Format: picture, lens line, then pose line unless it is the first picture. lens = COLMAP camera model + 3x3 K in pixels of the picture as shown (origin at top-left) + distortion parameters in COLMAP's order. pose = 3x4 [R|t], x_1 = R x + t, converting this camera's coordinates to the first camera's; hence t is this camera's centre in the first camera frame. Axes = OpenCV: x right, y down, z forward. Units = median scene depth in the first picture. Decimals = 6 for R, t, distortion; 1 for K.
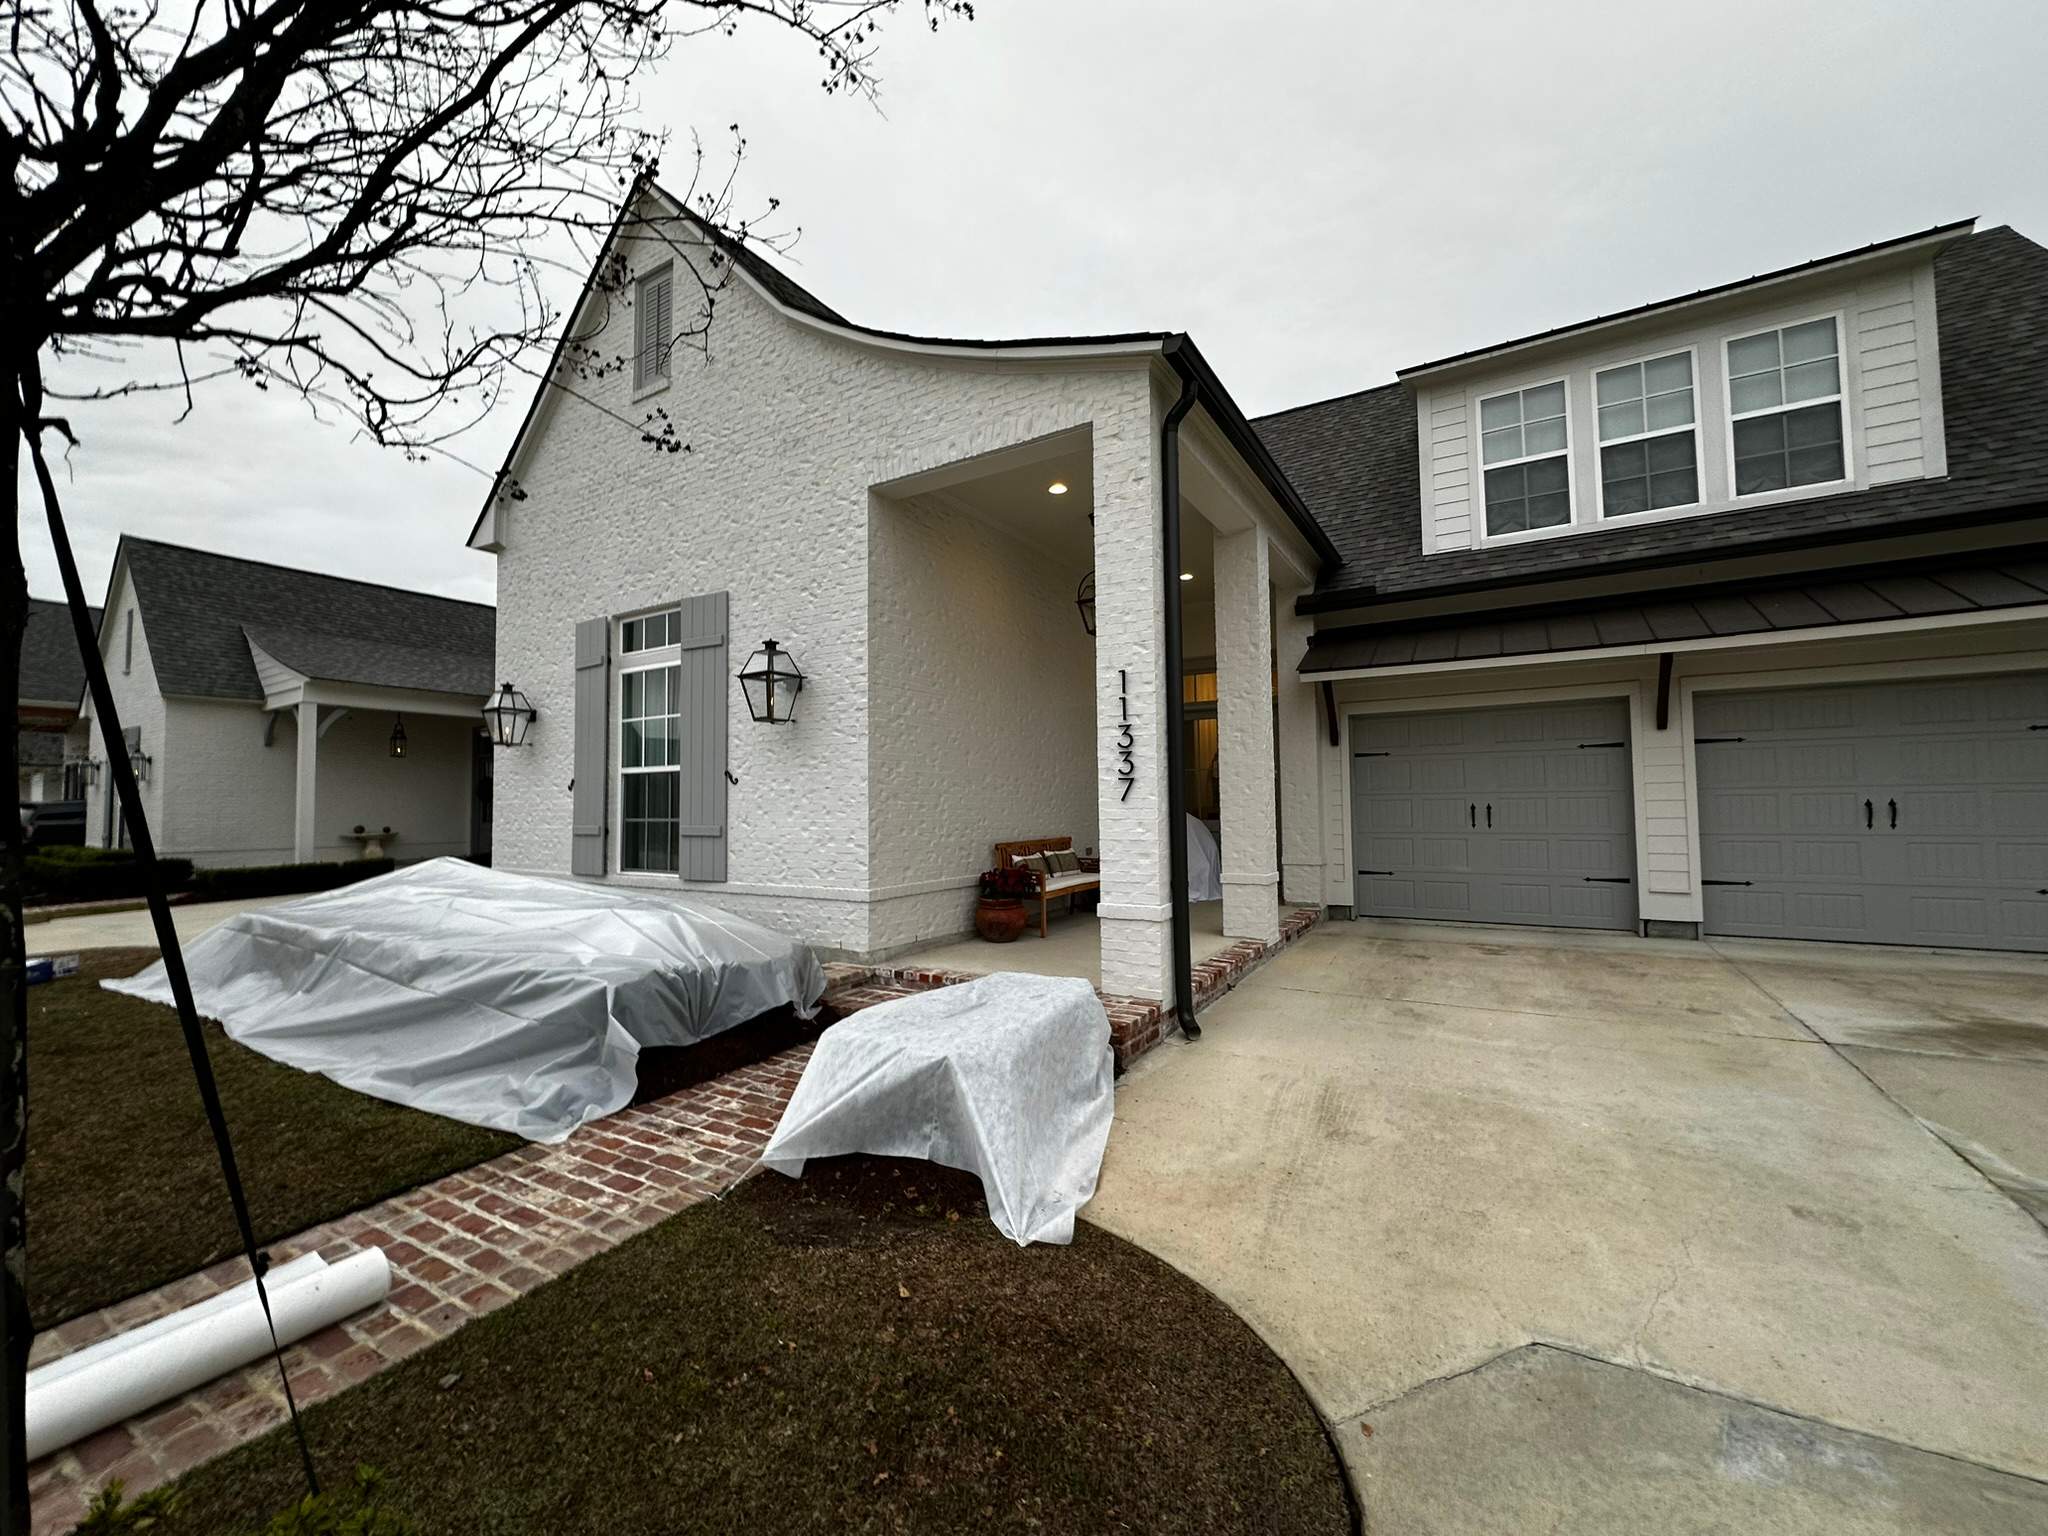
lens RADIAL K [[813.1, 0, 1024.0], [0, 813.1, 768.0], [0, 0, 1]] dist [-0.000334, -0.000106]
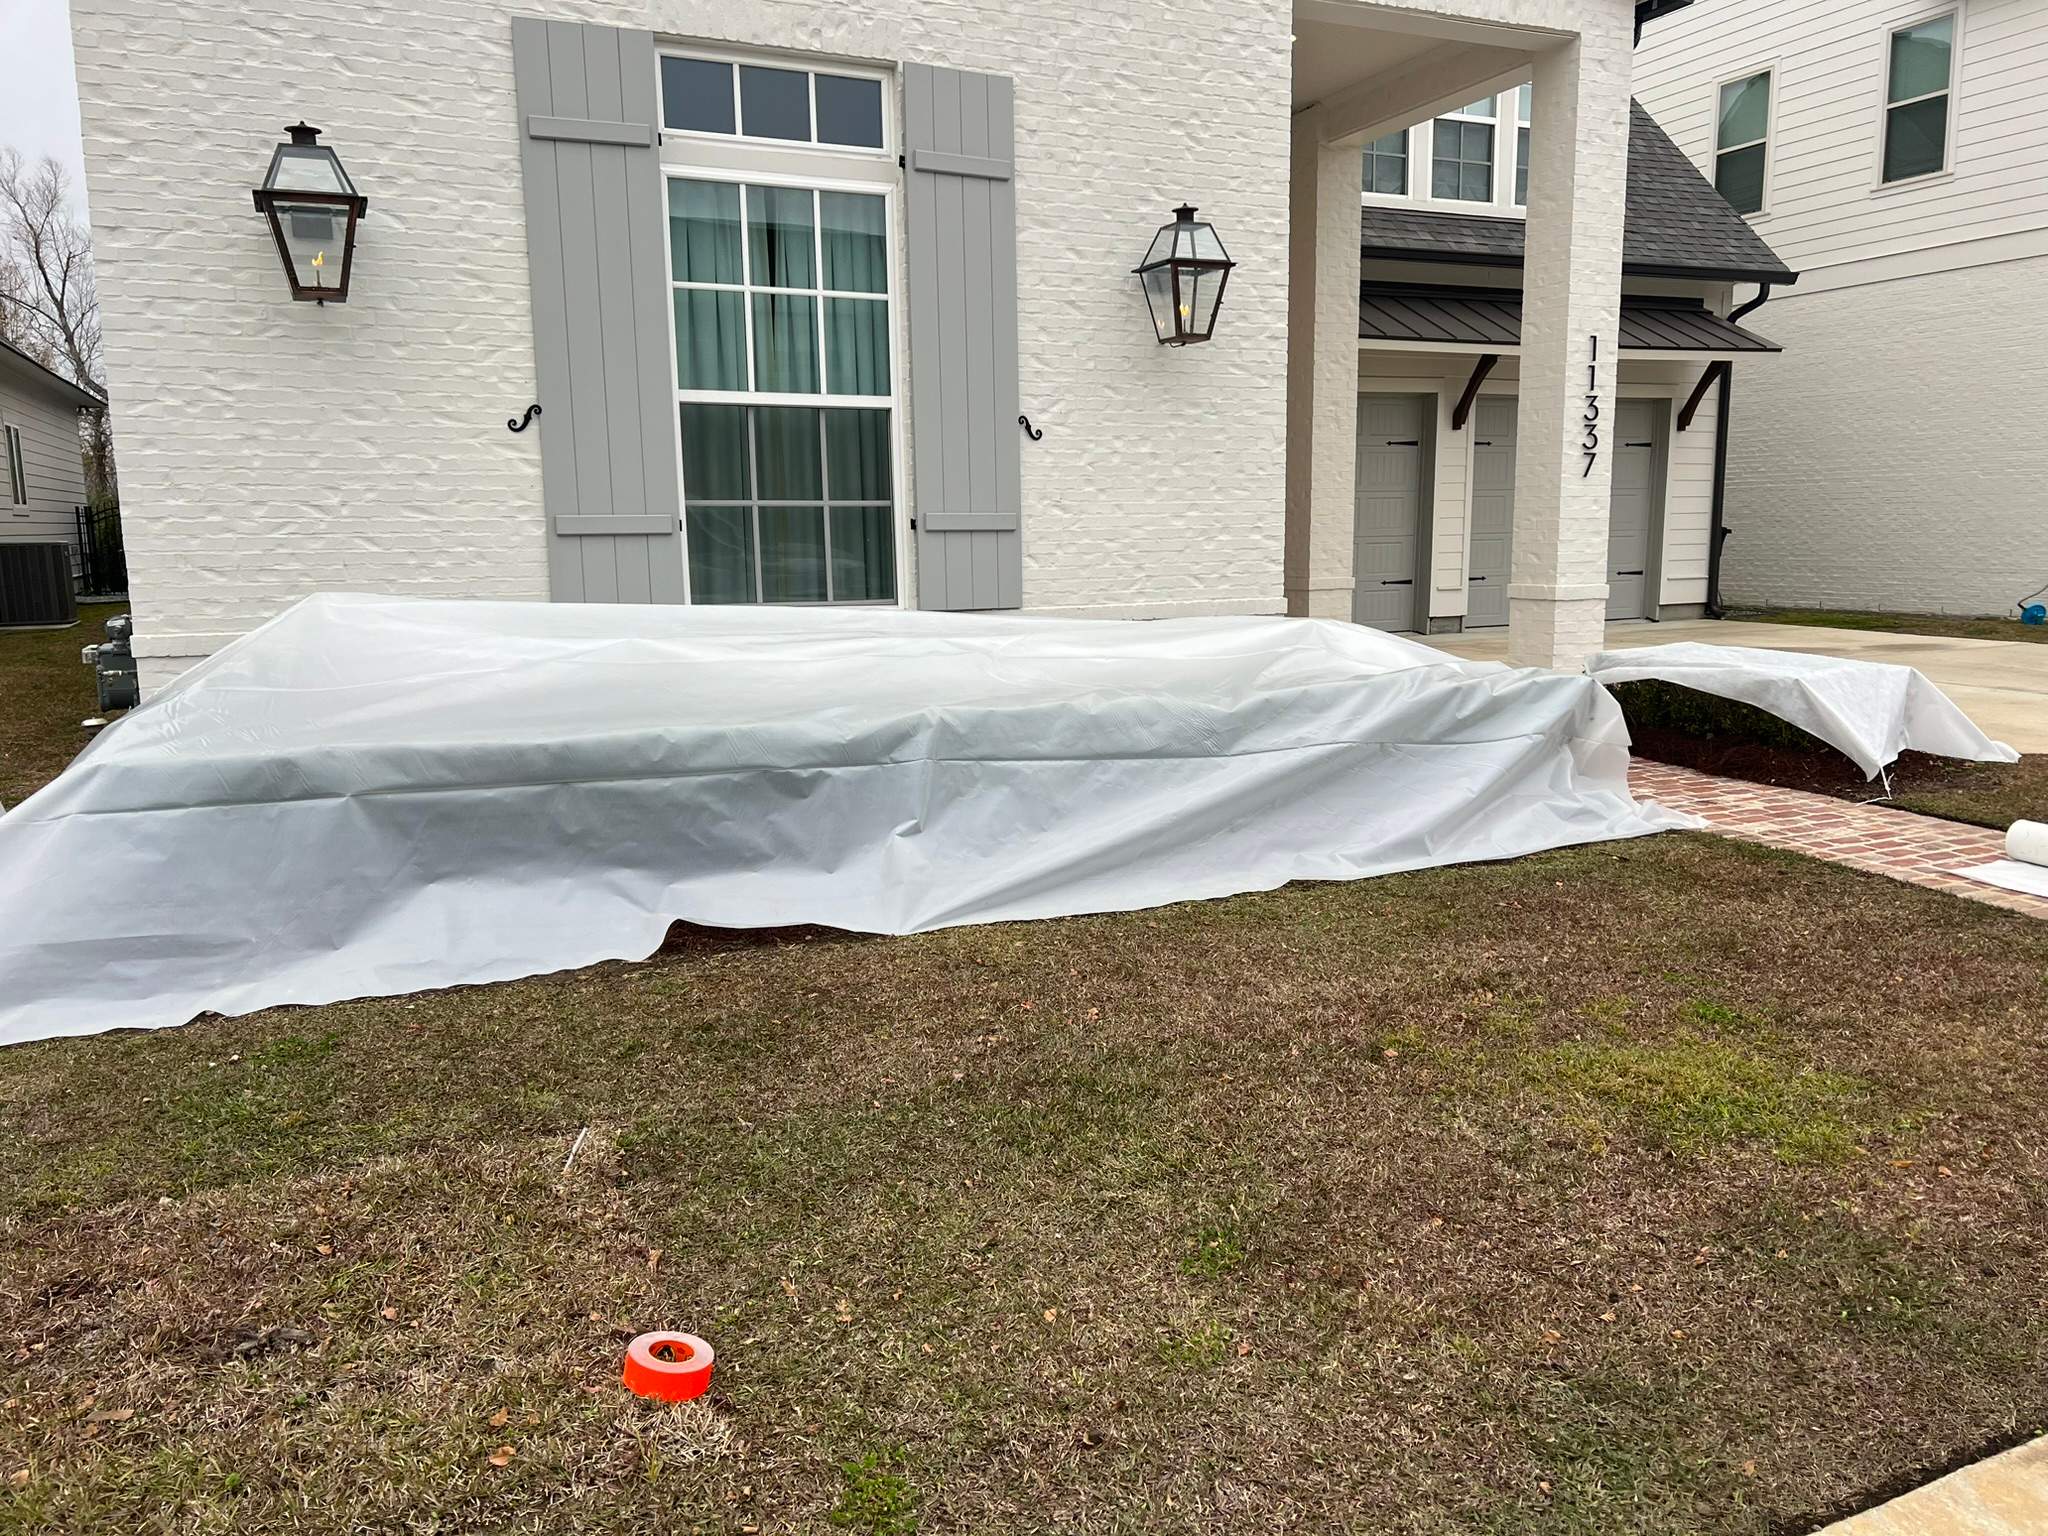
lens RADIAL K [[1534.5, 0, 1049.5], [0, 1534.5, 773.1], [0, 0, 1]] dist [0.065624, -0.071779]
pose [[0.554230, -0.126631, 0.822674, -1.258736], [-0.031928, 0.984398, 0.173034, 0.062610], [-0.831751, -0.122167, 0.541540, 0.347857]]
